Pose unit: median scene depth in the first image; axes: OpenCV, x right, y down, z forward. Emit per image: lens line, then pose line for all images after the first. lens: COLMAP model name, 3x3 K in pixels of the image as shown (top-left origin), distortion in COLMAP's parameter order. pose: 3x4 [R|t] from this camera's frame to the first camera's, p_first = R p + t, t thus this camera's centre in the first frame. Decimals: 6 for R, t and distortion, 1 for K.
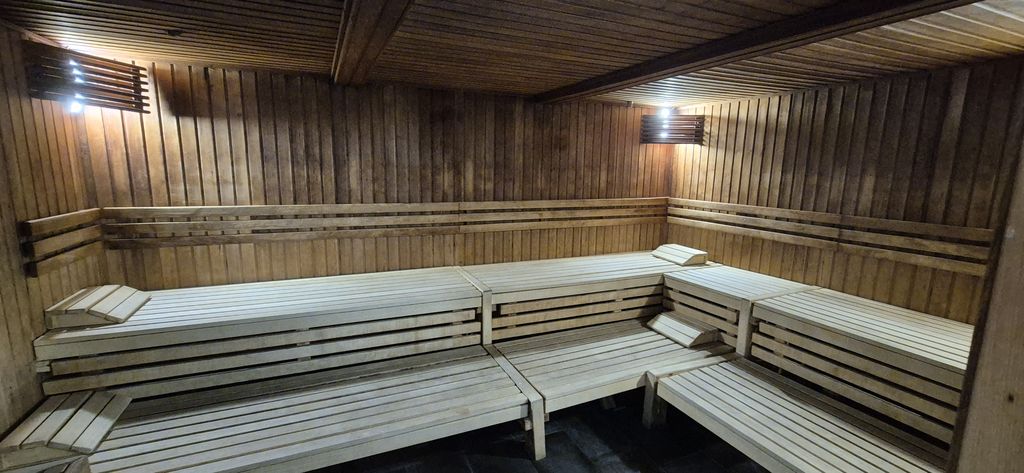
lens RADIAL K [[419.3, 0, 513.3], [0, 419.3, 237.1], [0, 0, 1]] dist [-0.000737, 0.000876]
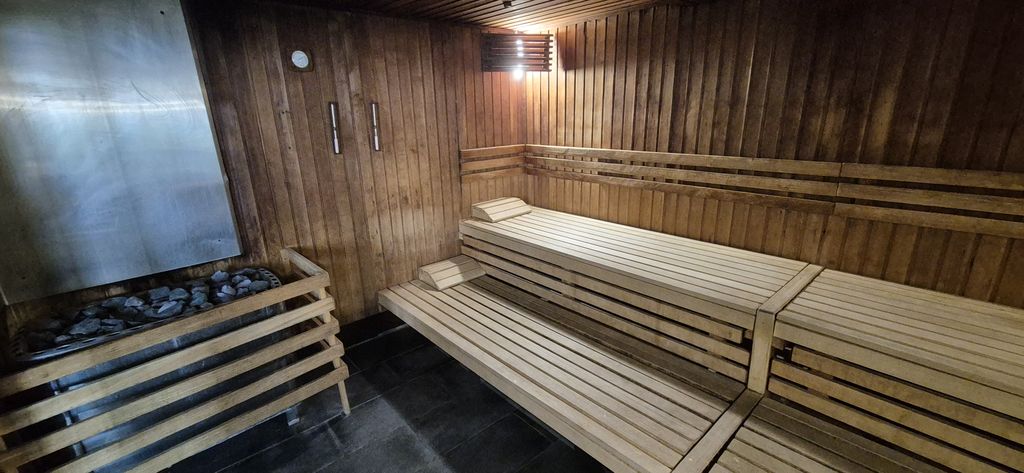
lens RADIAL K [[419.3, 0, 513.3], [0, 419.3, 237.1], [0, 0, 1]] dist [-0.000737, 0.000876]
pose [[0.299820, 0.247957, -0.921209, 0.362543], [-0.127574, 0.967380, 0.218864, -0.062817], [0.945427, 0.051902, 0.321672, 0.451365]]
